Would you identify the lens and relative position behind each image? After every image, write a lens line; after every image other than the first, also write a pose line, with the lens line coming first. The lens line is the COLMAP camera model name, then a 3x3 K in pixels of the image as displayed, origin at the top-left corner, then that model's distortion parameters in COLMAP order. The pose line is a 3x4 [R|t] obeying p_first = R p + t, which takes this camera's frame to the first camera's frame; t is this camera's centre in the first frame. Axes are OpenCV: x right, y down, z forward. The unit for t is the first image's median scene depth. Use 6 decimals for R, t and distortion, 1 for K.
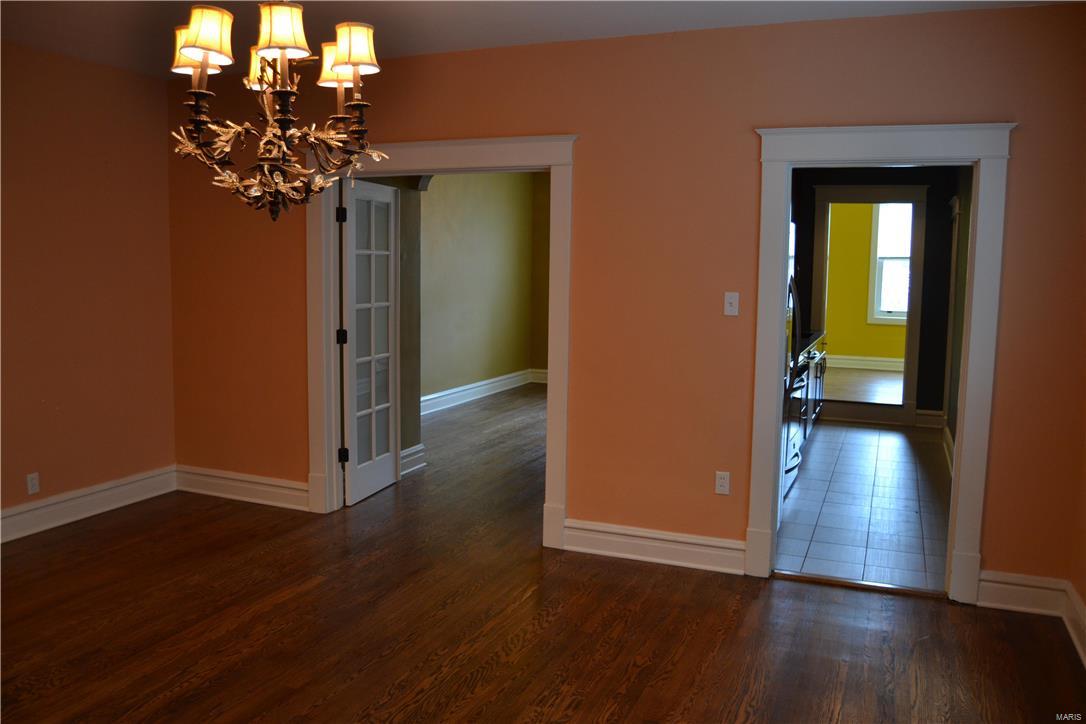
lens RADIAL K [[867.3, 0, 539.4], [0, 867.3, 361.4], [0, 0, 1]] dist [-0.094660, 0.037190]
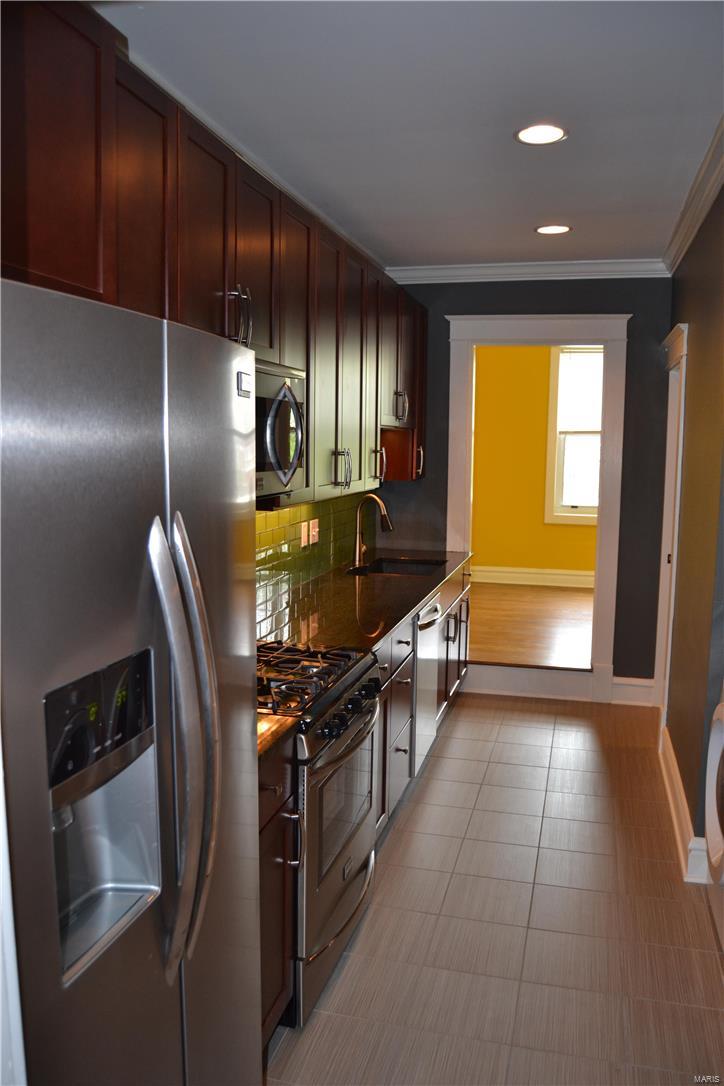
lens RADIAL K [[867.3, 0, 358.4], [0, 867.3, 557.8], [0, 0, 1]] dist [-0.094660, 0.037190]
pose [[0.990735, -0.023225, 0.133805, 0.152675], [0.020187, 0.999508, 0.024015, -0.042764], [-0.134297, -0.021091, 0.990717, 0.352183]]
